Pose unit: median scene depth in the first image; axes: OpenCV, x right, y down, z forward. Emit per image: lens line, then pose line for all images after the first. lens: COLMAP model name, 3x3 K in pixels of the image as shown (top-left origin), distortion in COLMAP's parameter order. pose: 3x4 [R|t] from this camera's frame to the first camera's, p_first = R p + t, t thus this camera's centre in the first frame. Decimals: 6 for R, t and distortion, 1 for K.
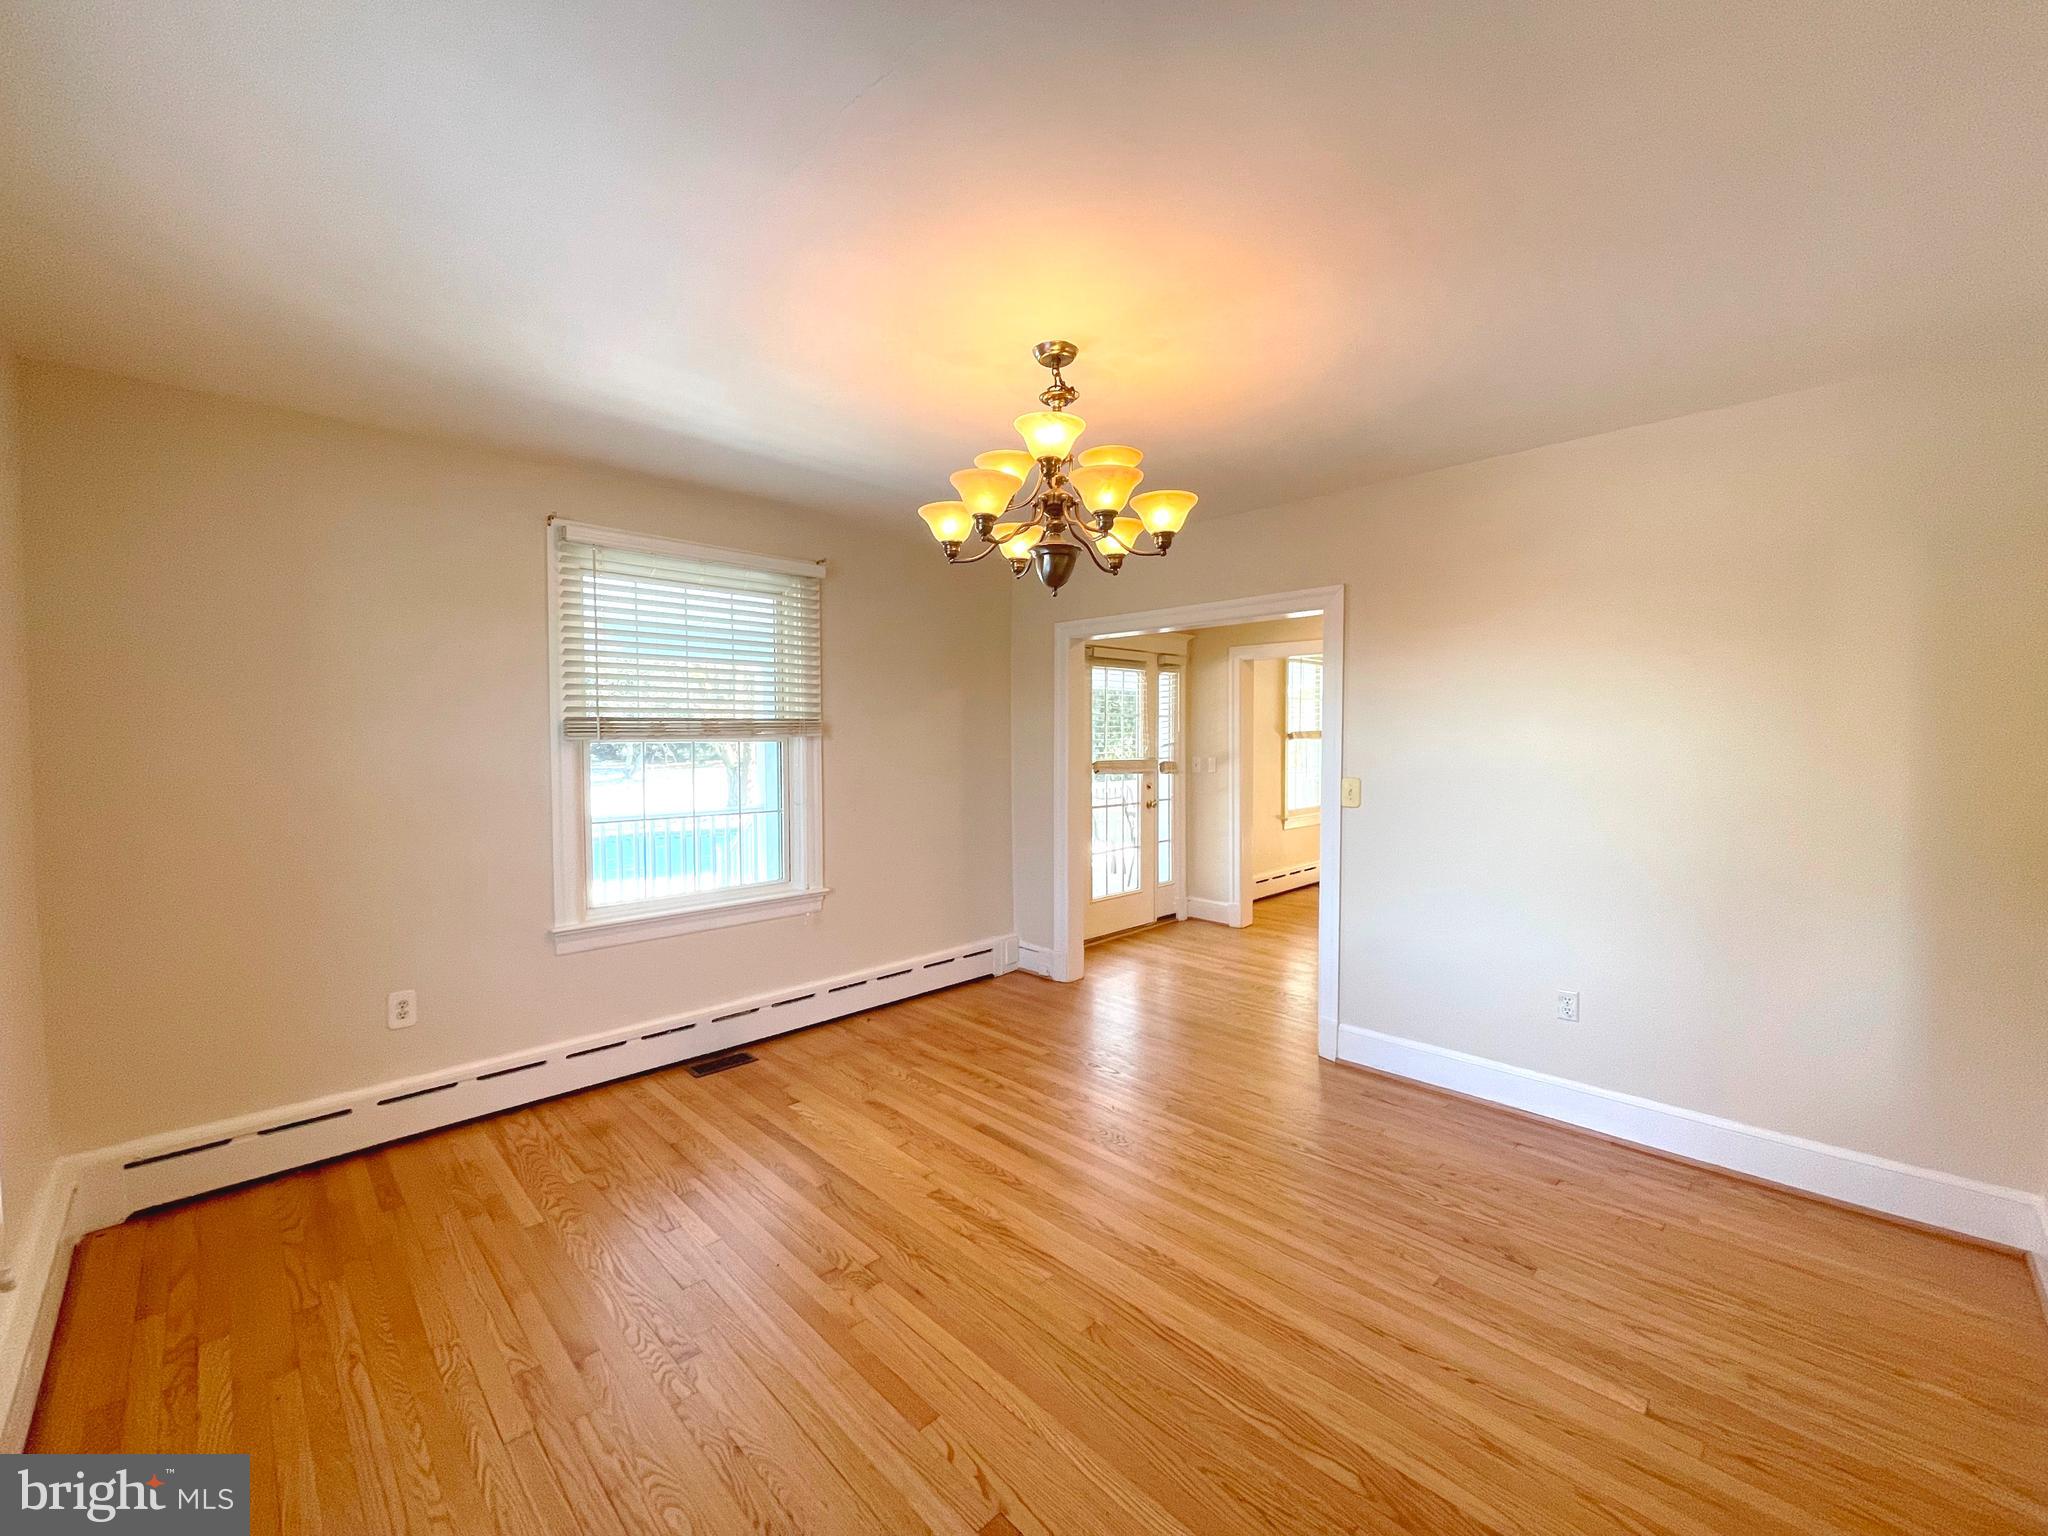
lens RADIAL K [[830.7, 0, 1011.1], [0, 830.7, 768.1], [0, 0, 1]] dist [-0.000826, -0.000726]
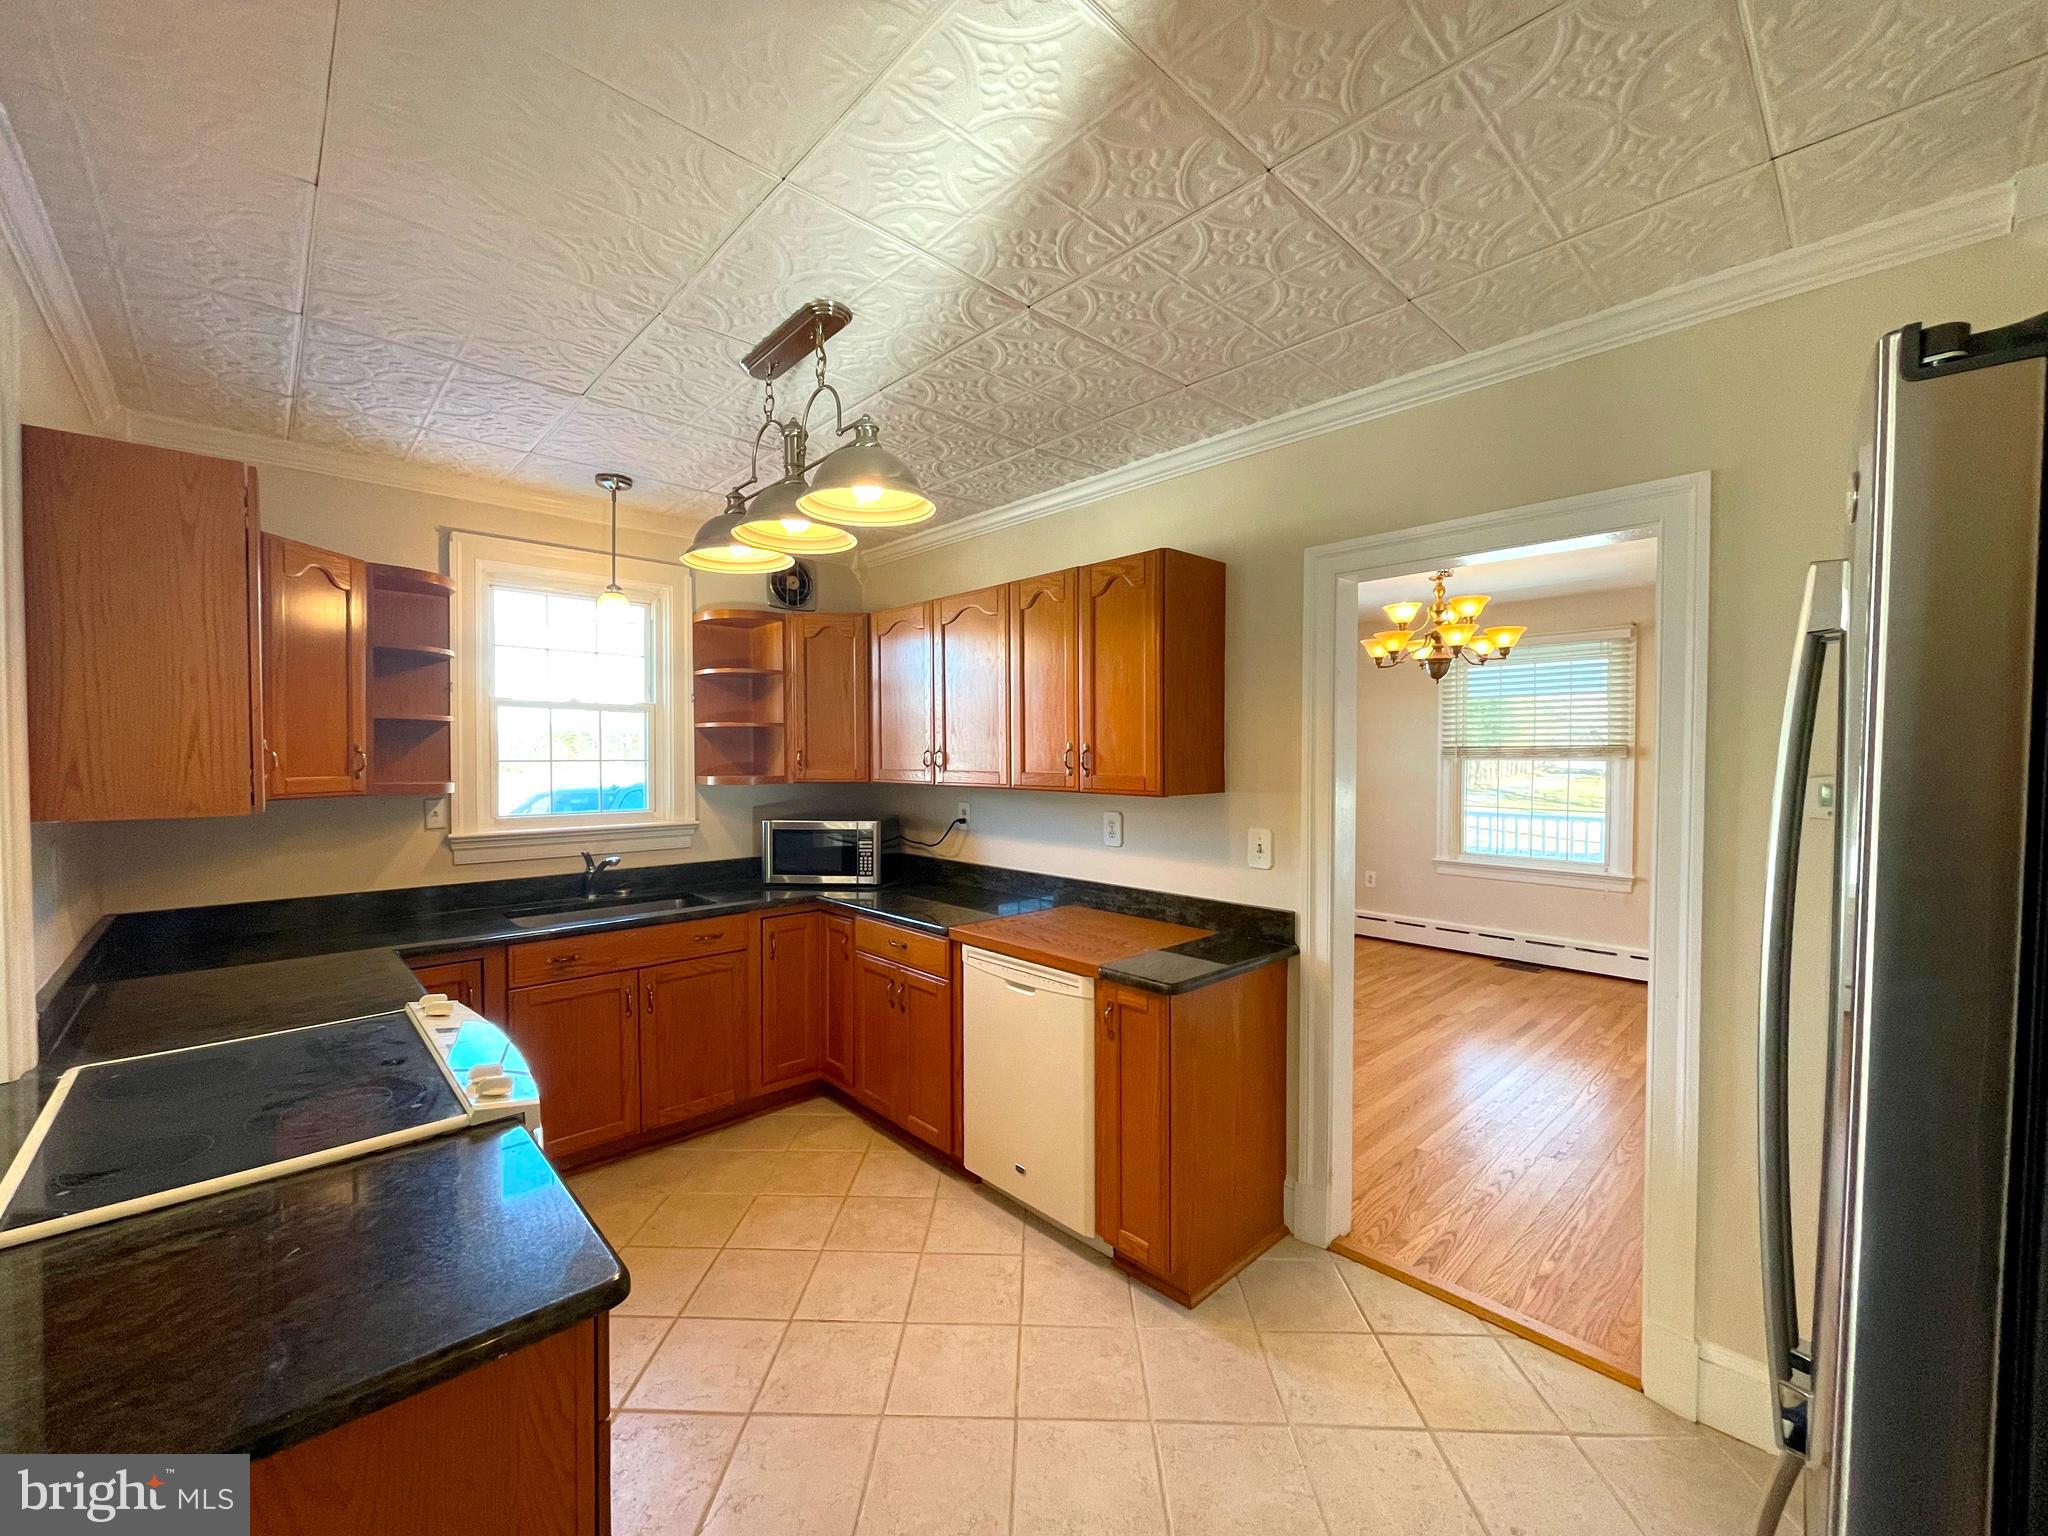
lens RADIAL K [[830.7, 0, 1011.1], [0, 830.7, 768.1], [0, 0, 1]] dist [-0.000826, -0.000726]
pose [[-0.027271, 0.024345, -0.999332, 1.354612], [-0.035422, 0.999052, 0.025305, -0.026404], [0.999000, 0.036088, -0.026383, 0.077541]]
